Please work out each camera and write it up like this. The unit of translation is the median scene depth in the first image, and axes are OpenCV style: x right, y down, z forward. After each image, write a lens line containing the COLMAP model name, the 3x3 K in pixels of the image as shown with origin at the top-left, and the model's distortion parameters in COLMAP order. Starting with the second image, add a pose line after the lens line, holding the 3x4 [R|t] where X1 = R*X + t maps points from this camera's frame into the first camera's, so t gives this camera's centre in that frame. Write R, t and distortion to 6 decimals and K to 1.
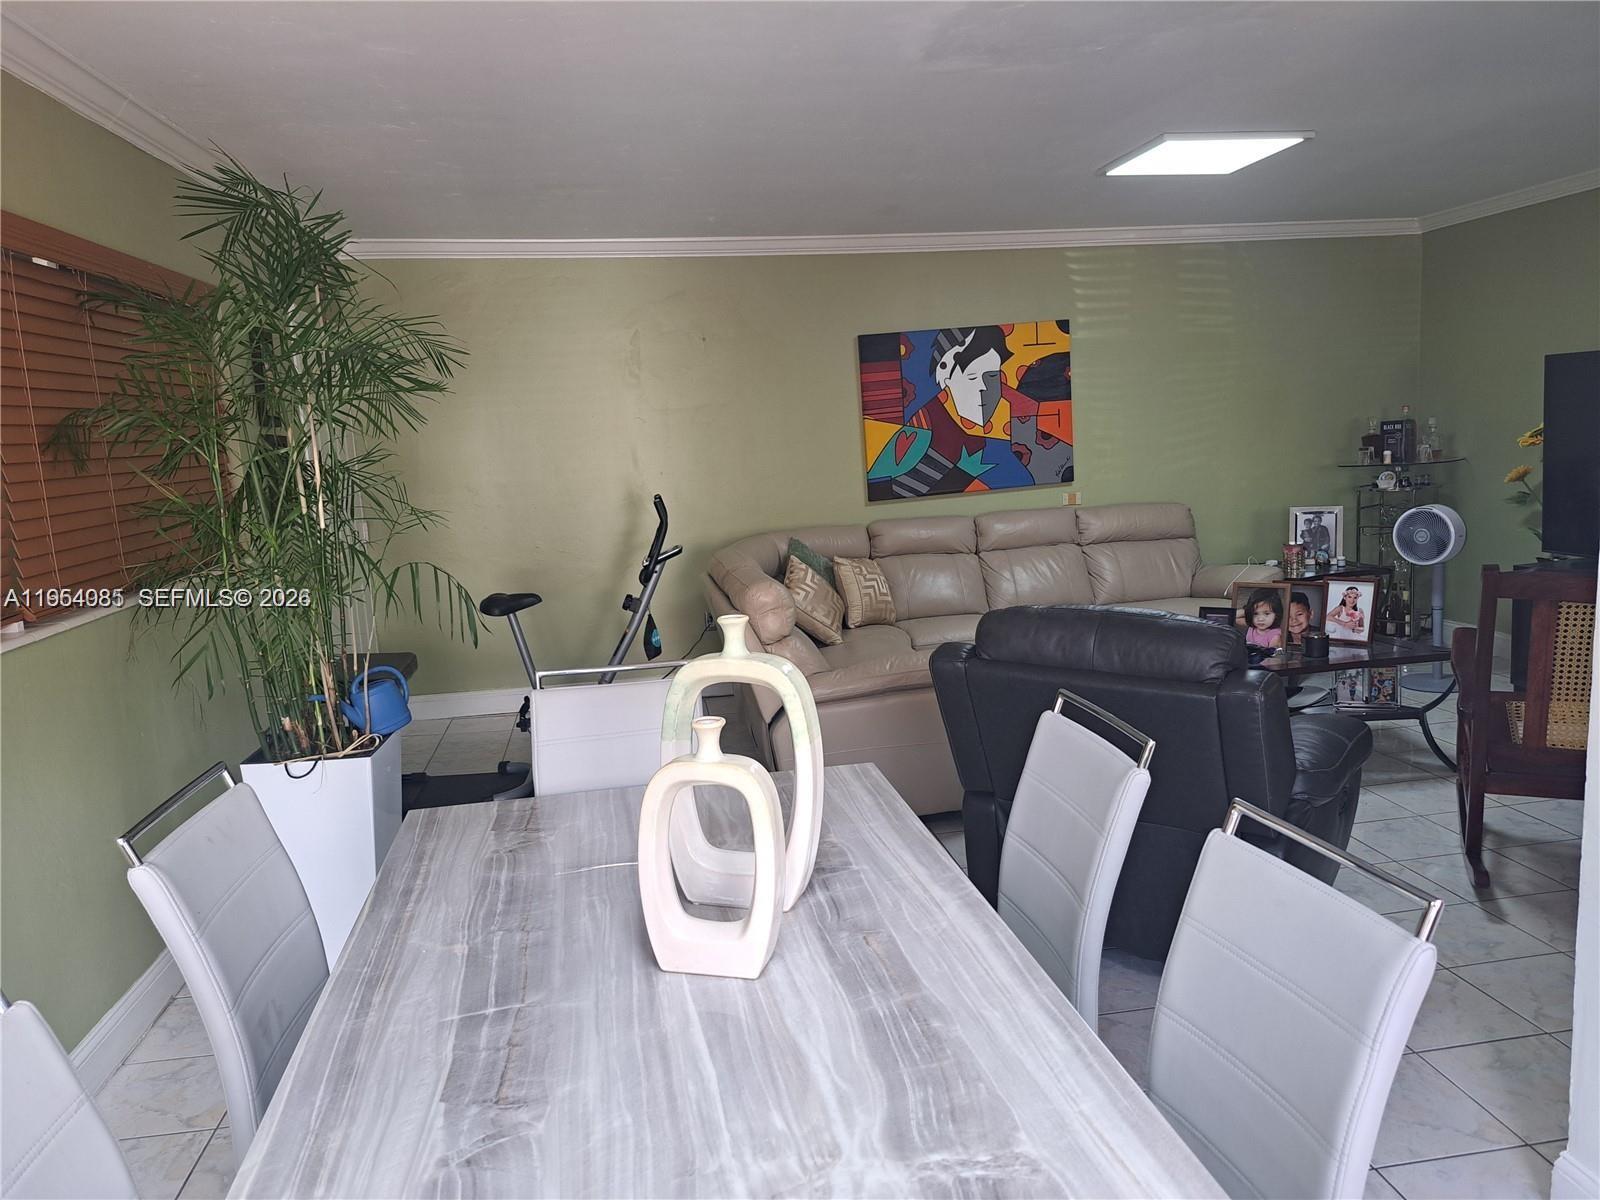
lens RADIAL K [[1160.9, 0, 800.0], [0, 1160.9, 600.0], [0, 0, 1]] dist [0.093490, -0.114922]
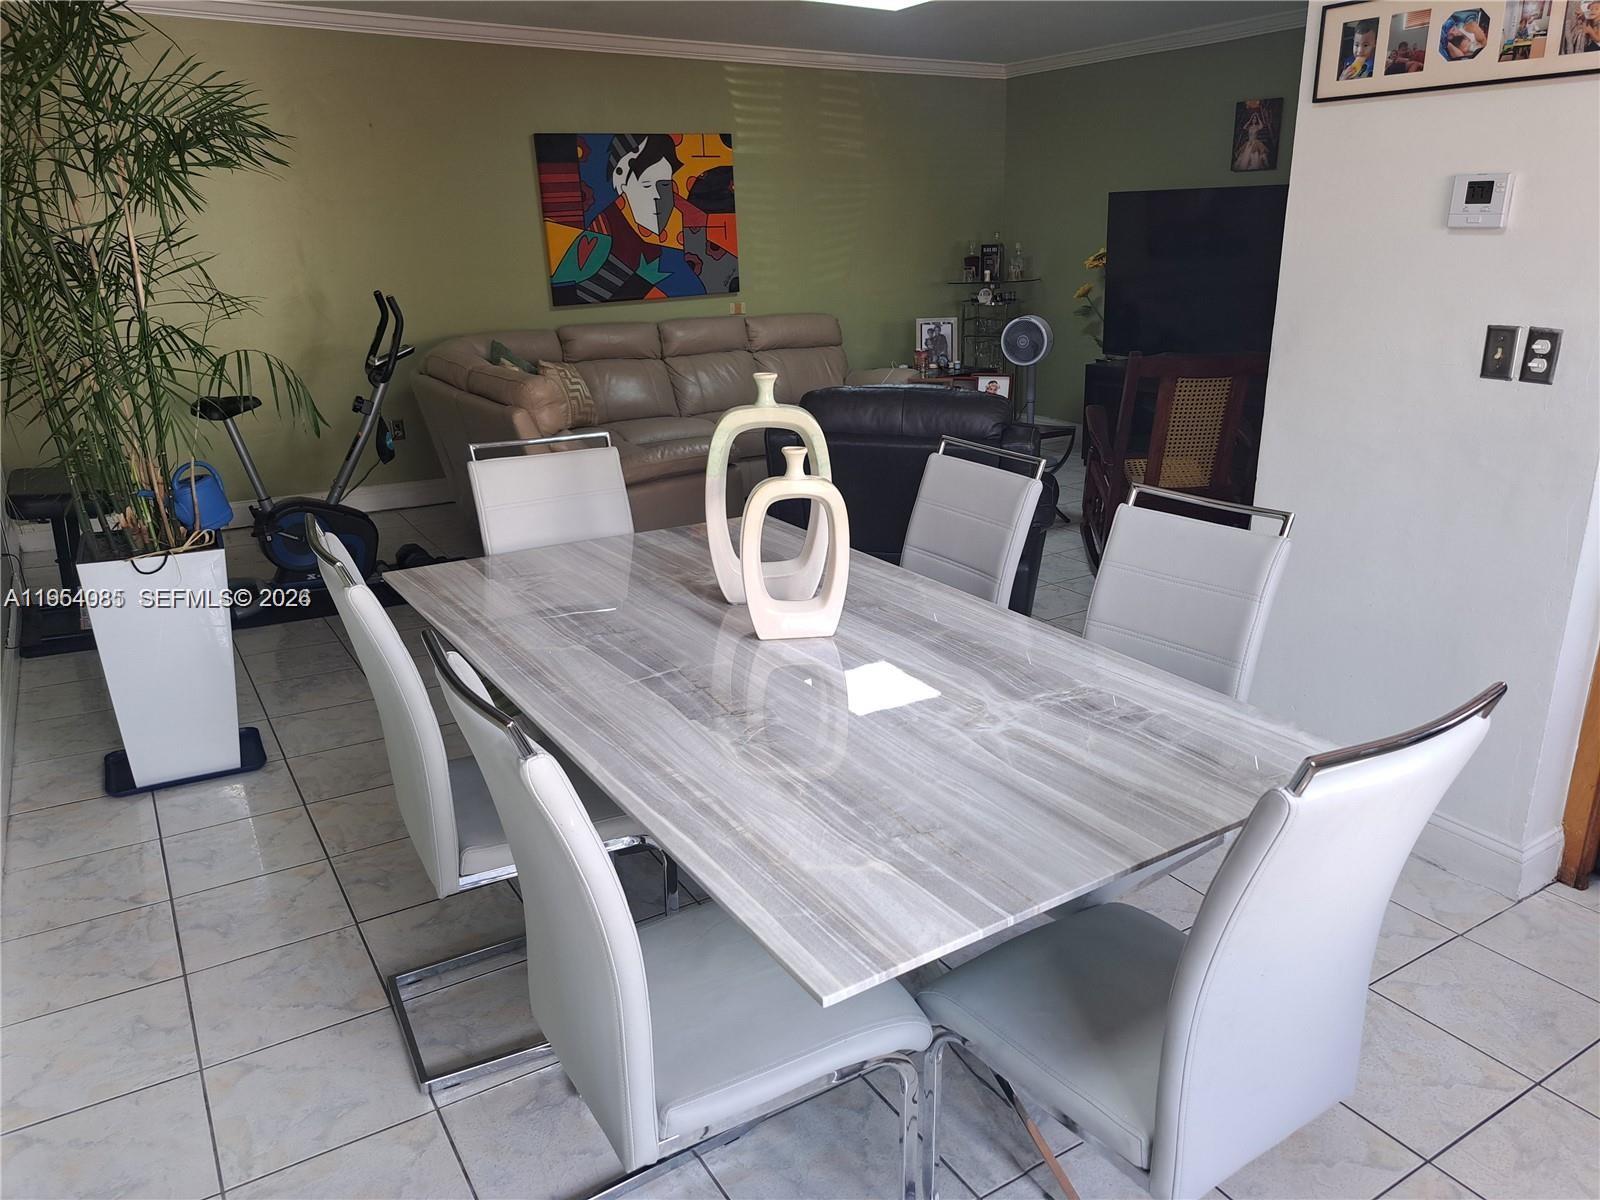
lens RADIAL K [[1161.0, 0, 827.3], [0, 1161.0, 595.7], [0, 0, 1]] dist [0.086955, -0.115062]
pose [[0.917090, -0.083770, 0.389780, -0.143478], [0.026684, 0.988381, 0.149637, 0.018336], [-0.397786, -0.126829, 0.908670, -0.057371]]
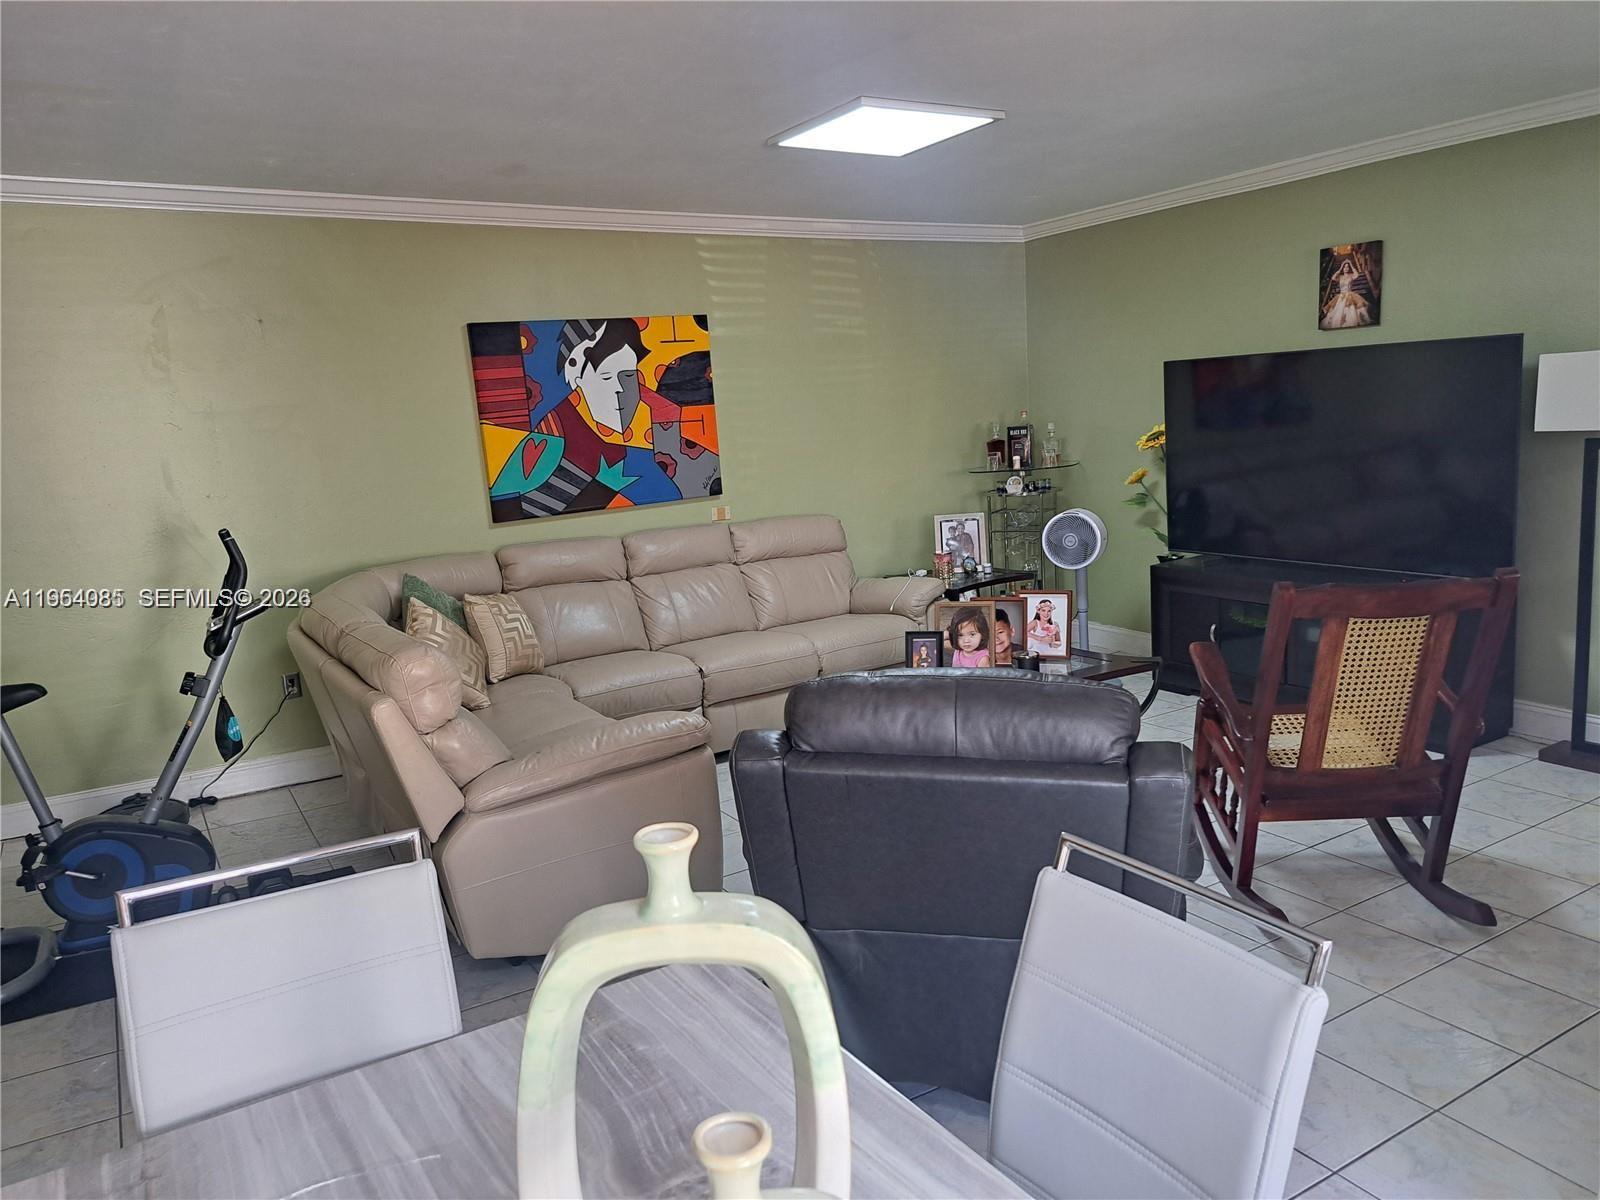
lens RADIAL K [[1160.9, 0, 800.0], [0, 1160.9, 600.0], [0, 0, 1]] dist [0.093490, -0.114922]
pose [[0.926383, -0.061972, 0.371448, -0.052030], [0.063372, 0.997954, 0.008450, -0.023976], [-0.371211, 0.015711, 0.928415, 0.146430]]
